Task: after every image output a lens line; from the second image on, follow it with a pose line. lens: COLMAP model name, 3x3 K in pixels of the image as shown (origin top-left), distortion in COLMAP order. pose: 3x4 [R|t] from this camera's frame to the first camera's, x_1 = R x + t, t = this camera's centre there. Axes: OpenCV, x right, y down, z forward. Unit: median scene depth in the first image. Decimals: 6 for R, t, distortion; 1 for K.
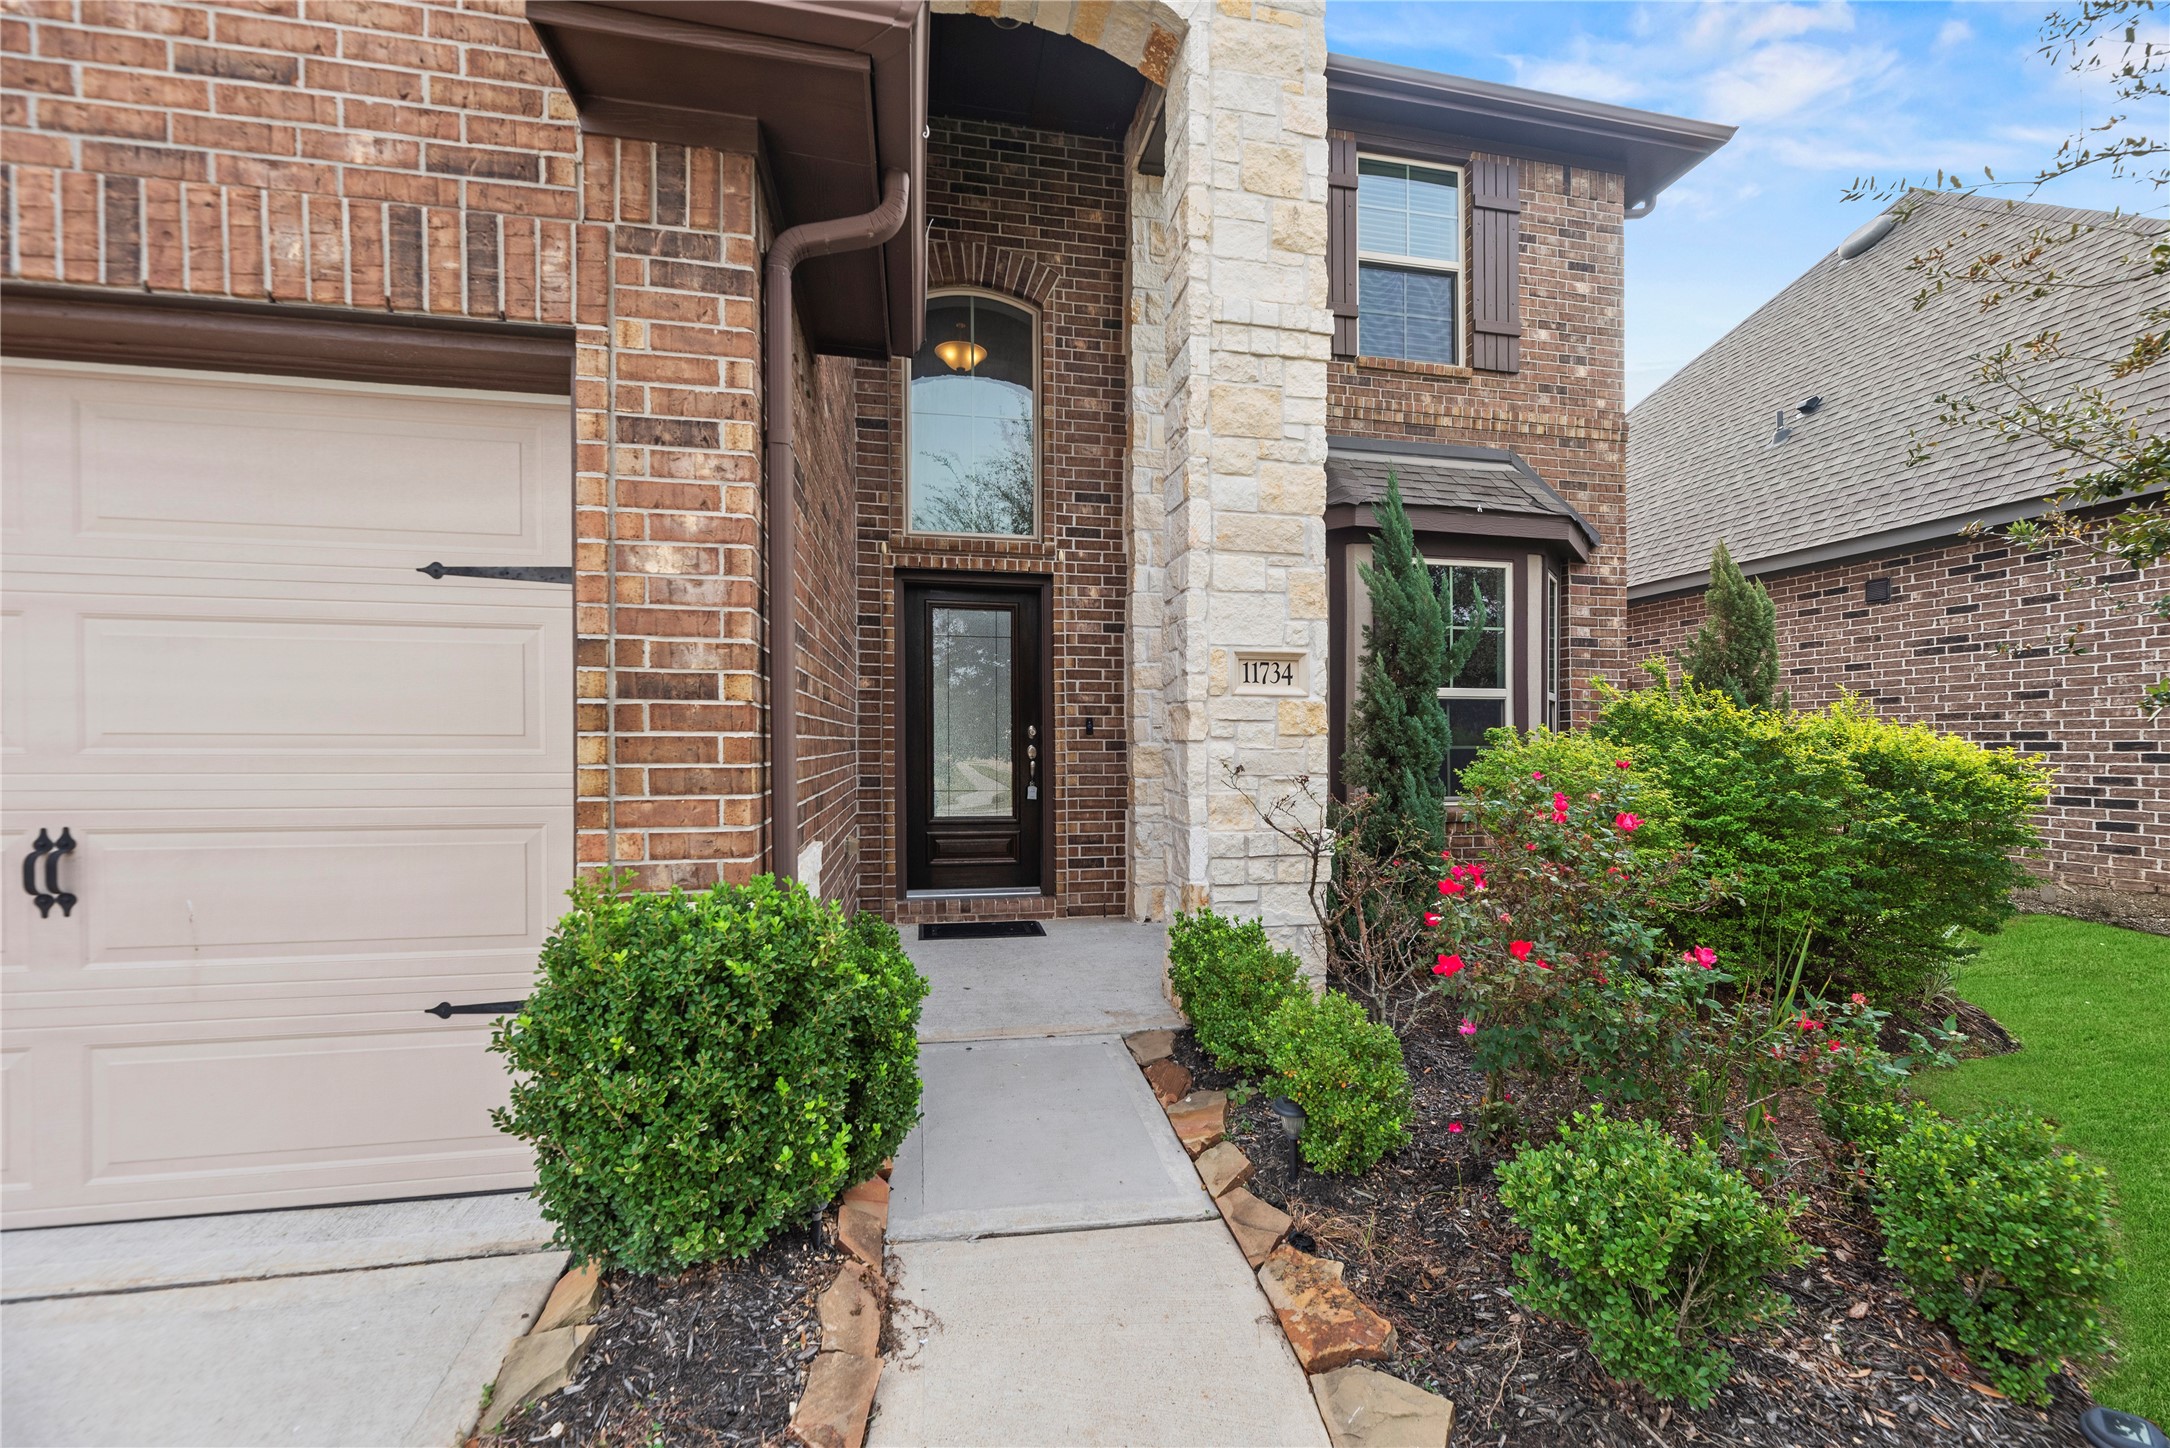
lens RADIAL K [[878.4, 0, 1081.7], [0, 878.4, 729.9], [0, 0, 1]] dist [-0.008100, -0.000122]
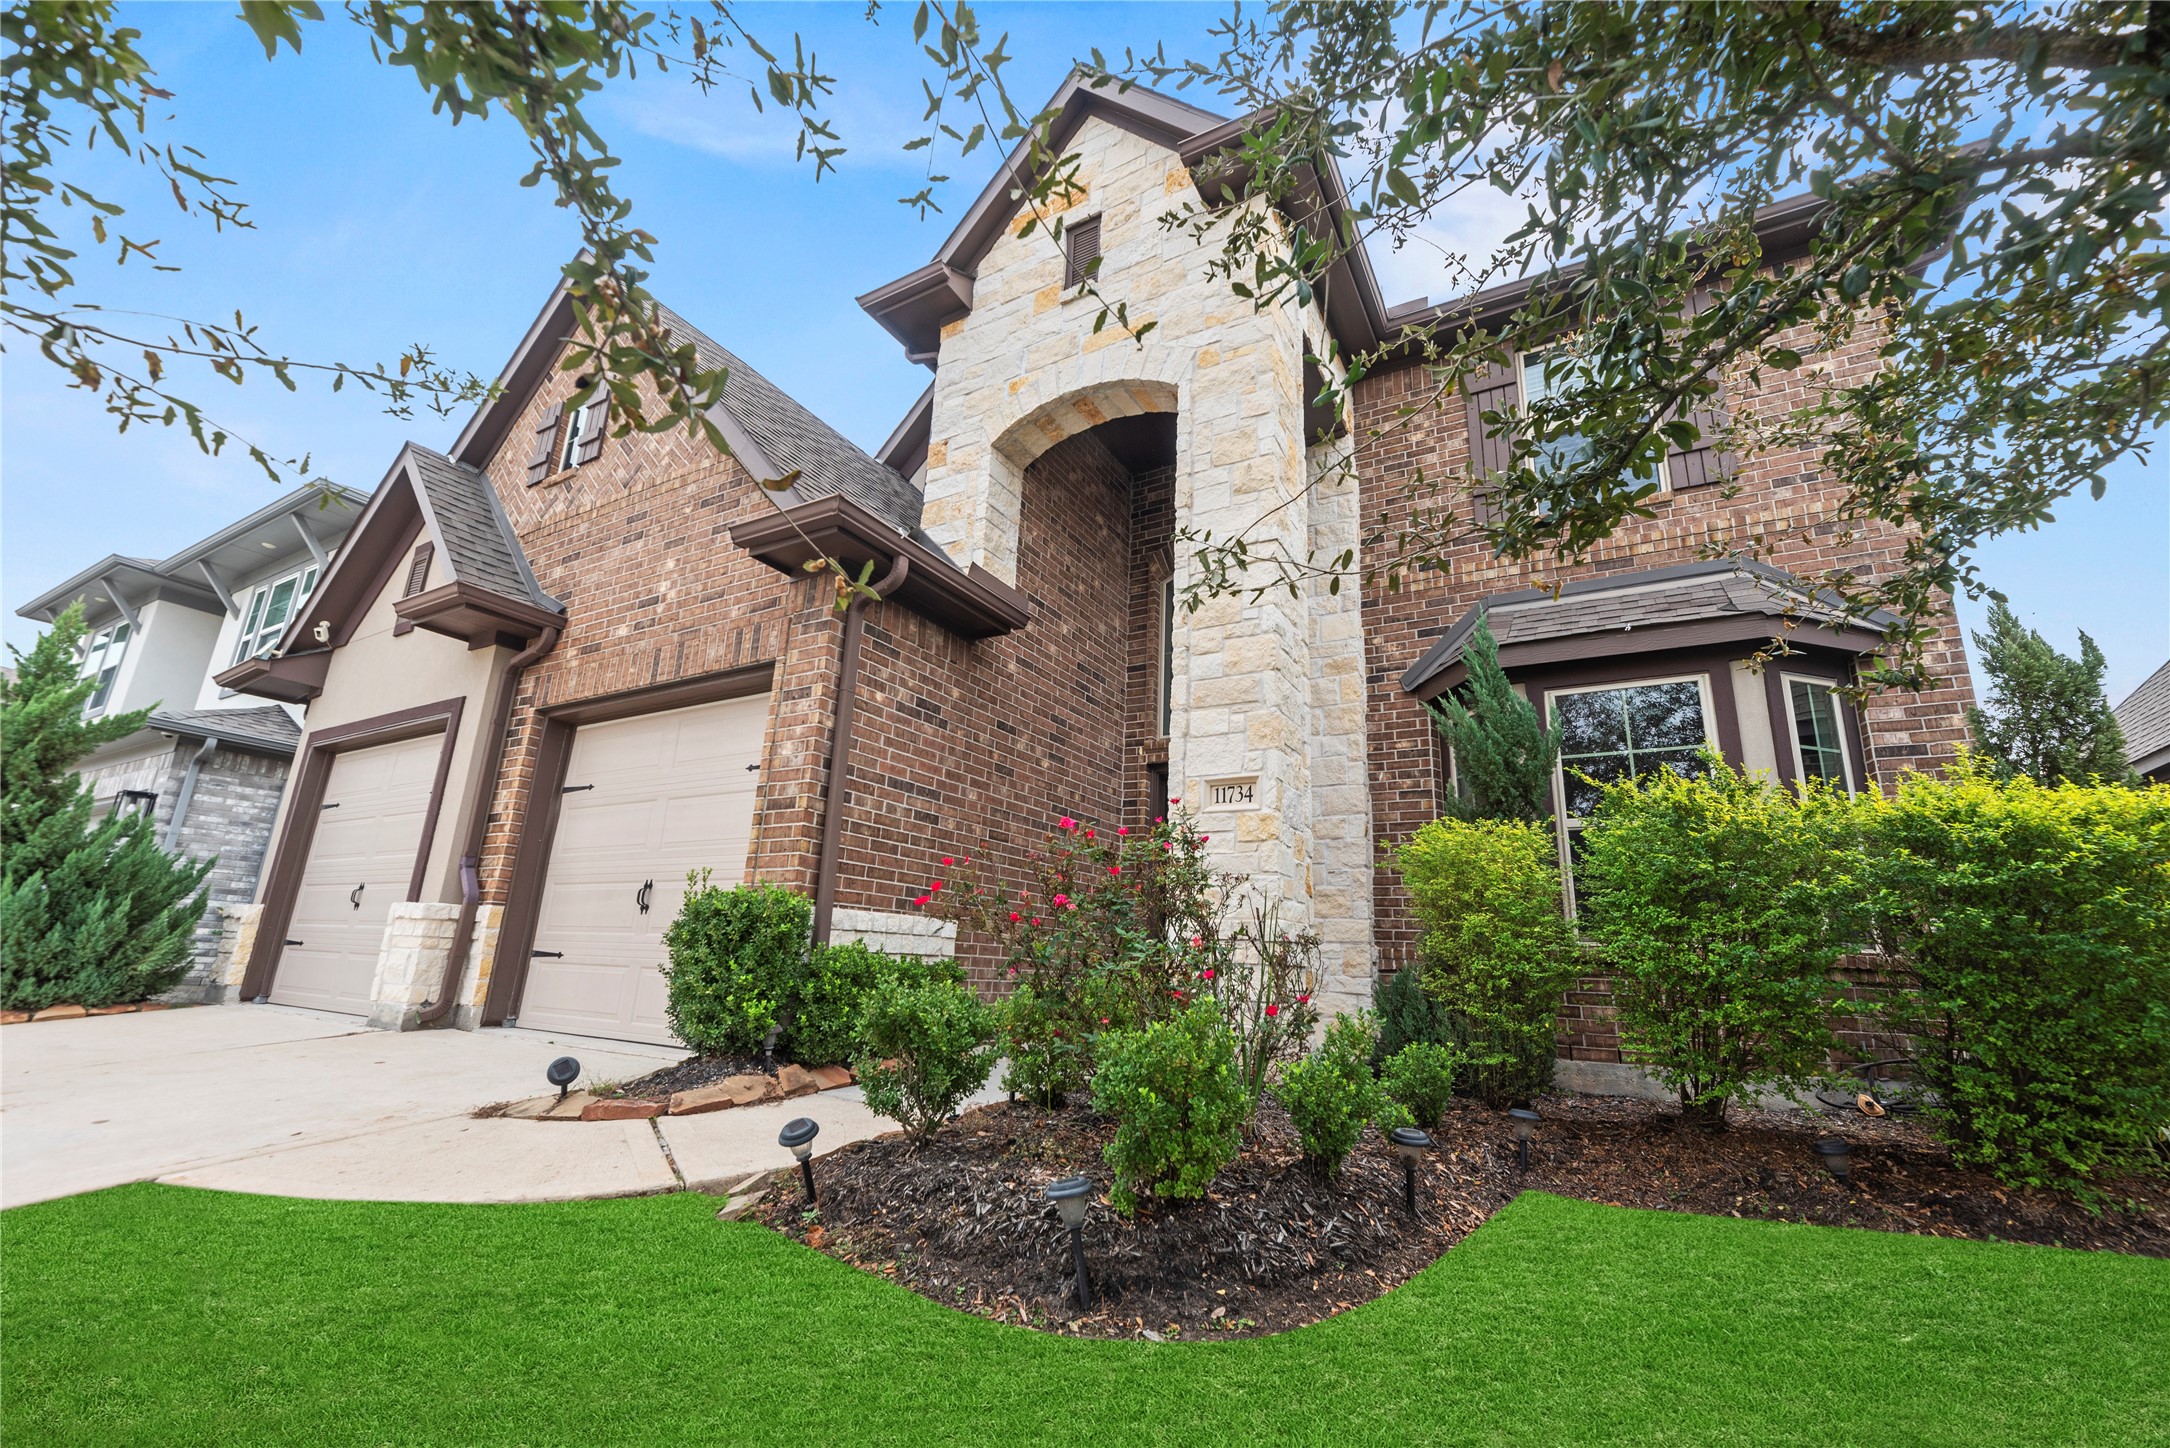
lens RADIAL K [[878.4, 0, 1131.5], [0, 878.4, 733.0], [0, 0, 1]] dist [-0.008100, -0.000122]
pose [[0.762387, -0.150059, -0.629482, 0.870145], [-0.029061, 0.963822, -0.264958, 0.182059], [0.646468, 0.220294, 0.730445, -0.044972]]
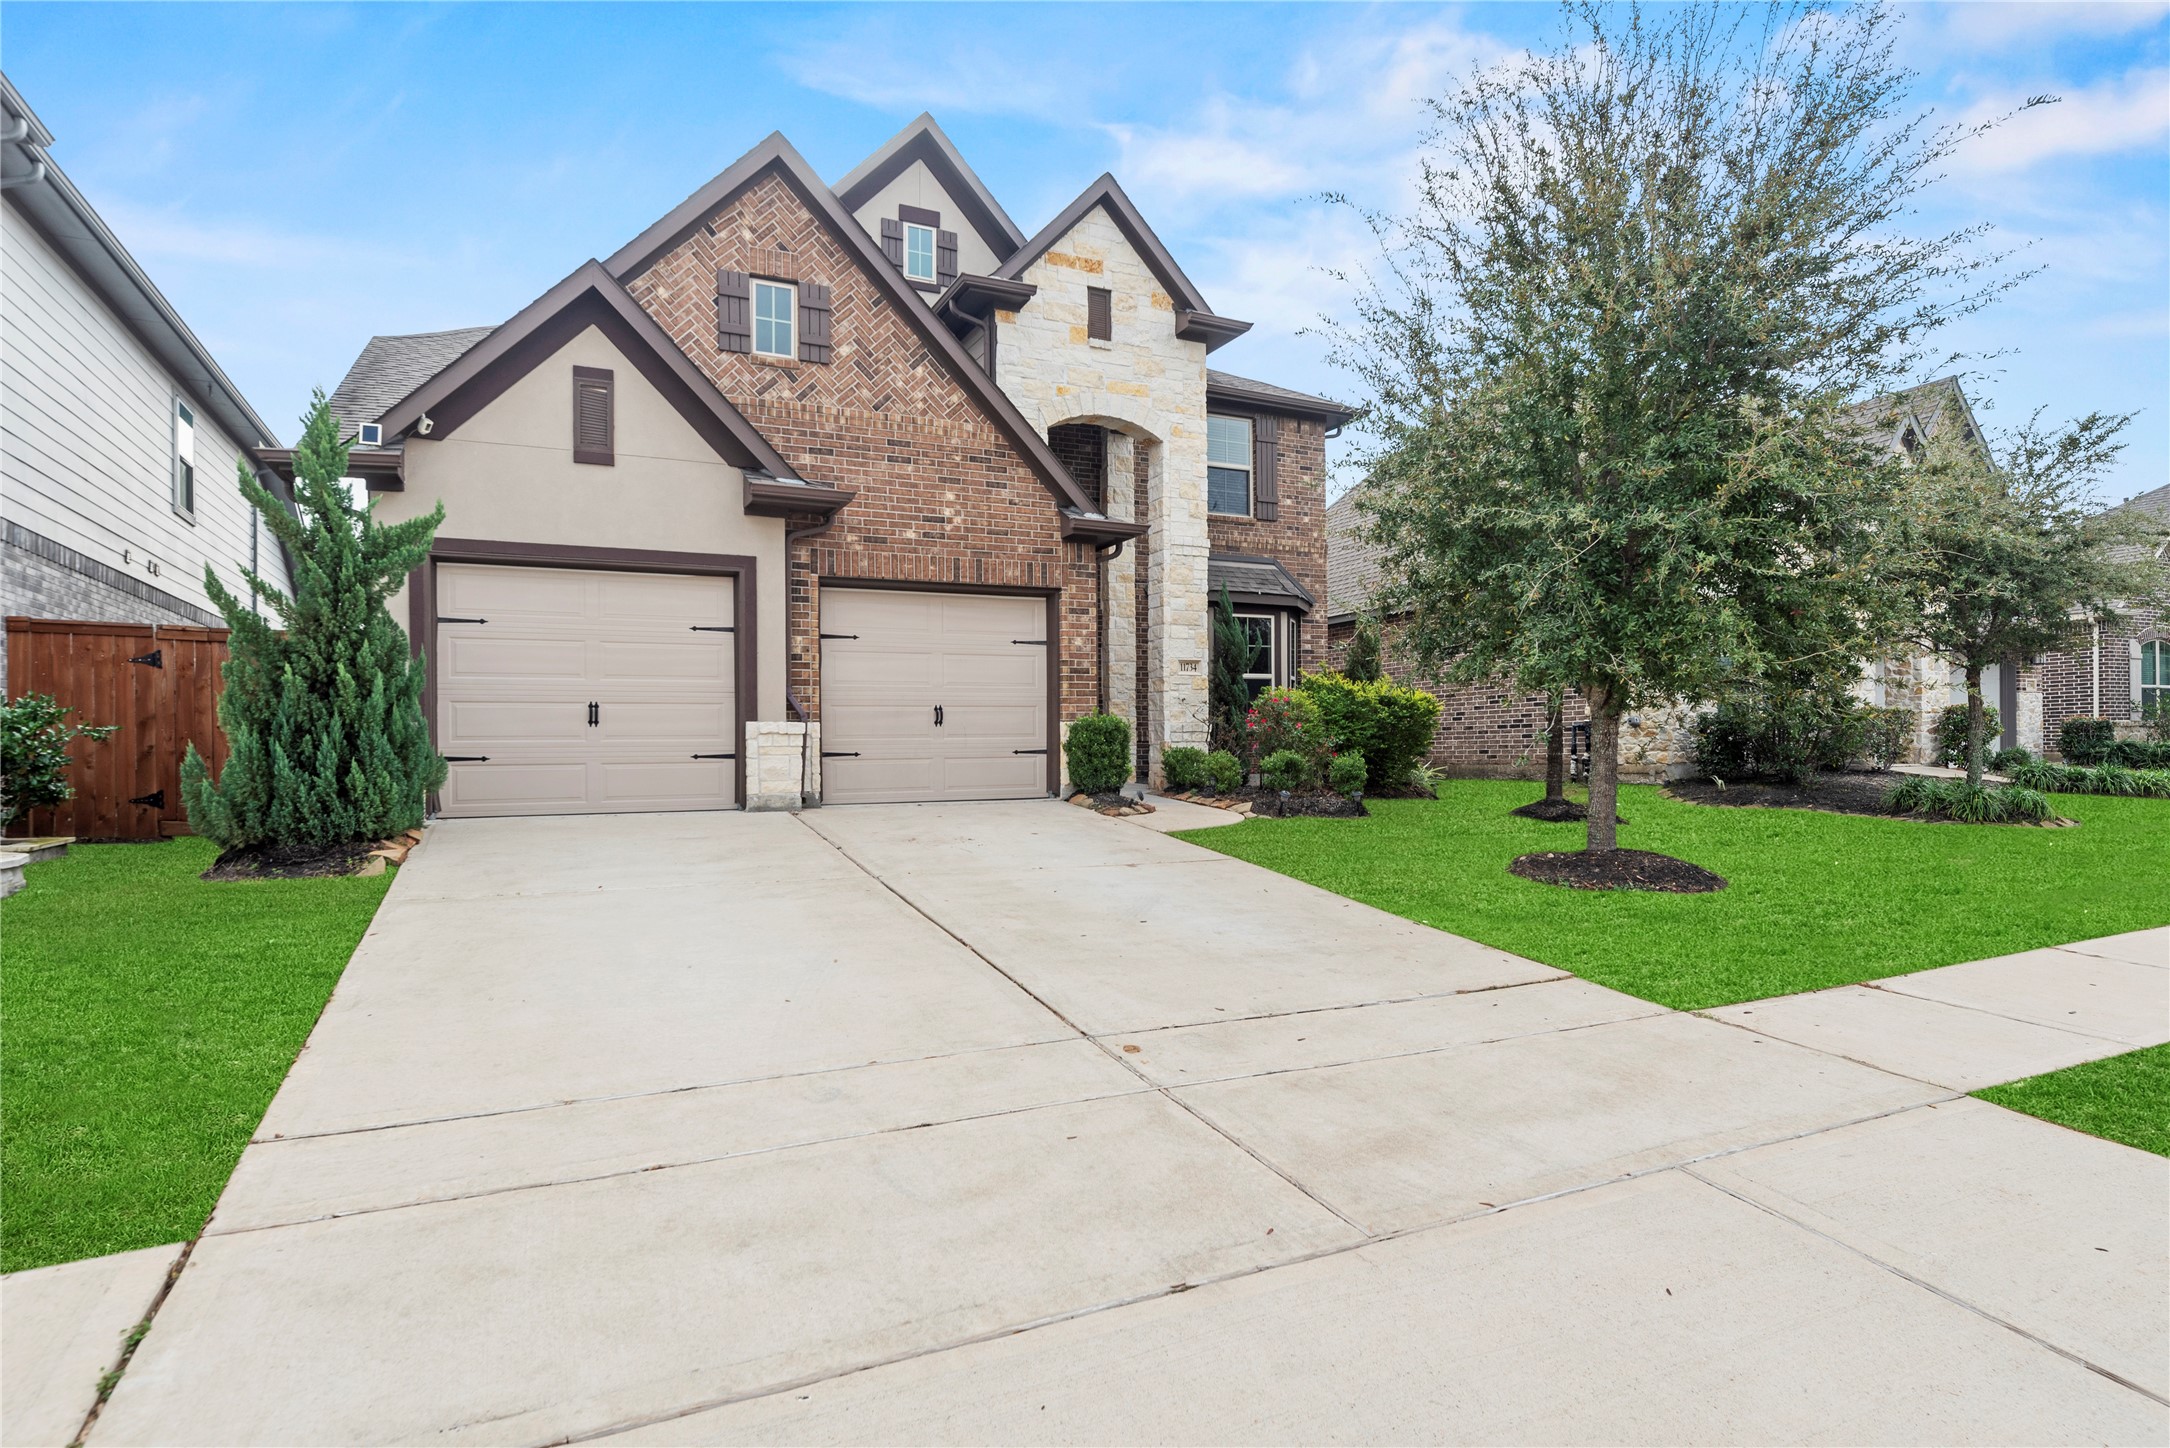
lens RADIAL K [[1143.4, 0, 1068.1], [0, 1143.4, 737.1], [0, 0, 1]] dist [-0.000862, -0.000026]
pose [[0.969600, -0.013032, 0.244348, -1.019197], [0.012296, 0.999914, 0.004541, 0.132417], [-0.244386, -0.001398, 0.969677, -2.361814]]
